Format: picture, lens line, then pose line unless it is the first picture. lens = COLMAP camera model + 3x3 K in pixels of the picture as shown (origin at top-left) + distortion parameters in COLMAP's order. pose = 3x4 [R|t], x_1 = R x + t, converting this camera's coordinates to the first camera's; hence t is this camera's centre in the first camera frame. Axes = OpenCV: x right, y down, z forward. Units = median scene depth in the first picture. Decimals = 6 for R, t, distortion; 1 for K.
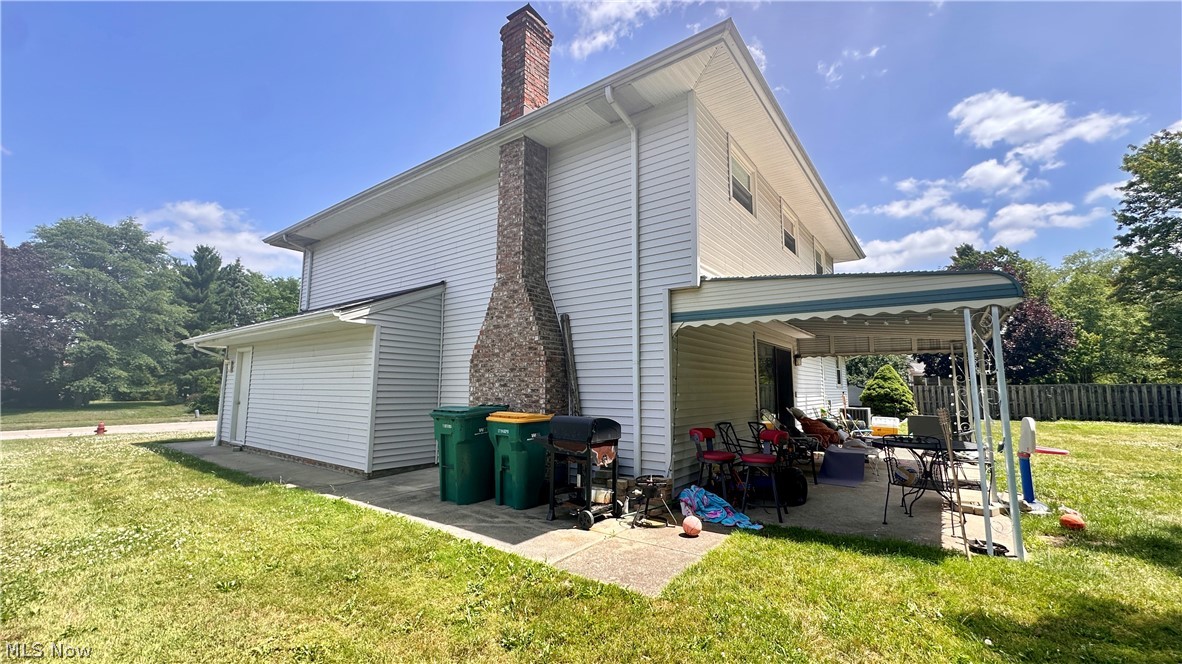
lens RADIAL K [[474.1, 0, 591.0], [0, 474.1, 332.0], [0, 0, 1]] dist [-0.007351, 0.000776]
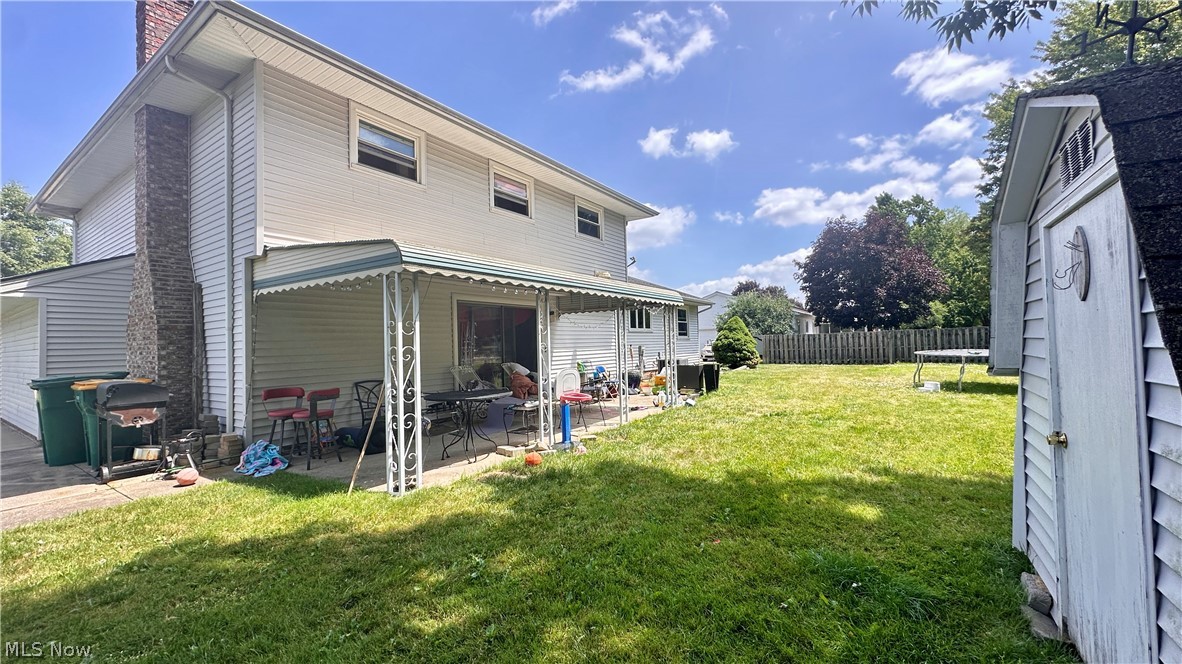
lens RADIAL K [[473.7, 0, 610.4], [0, 473.7, 331.2], [0, 0, 1]] dist [-0.027374, 0.000236]
pose [[0.996277, -0.031228, 0.080353, 0.243204], [0.023814, 0.995509, 0.091618, -0.001310], [-0.082853, -0.089363, 0.992547, -0.027656]]
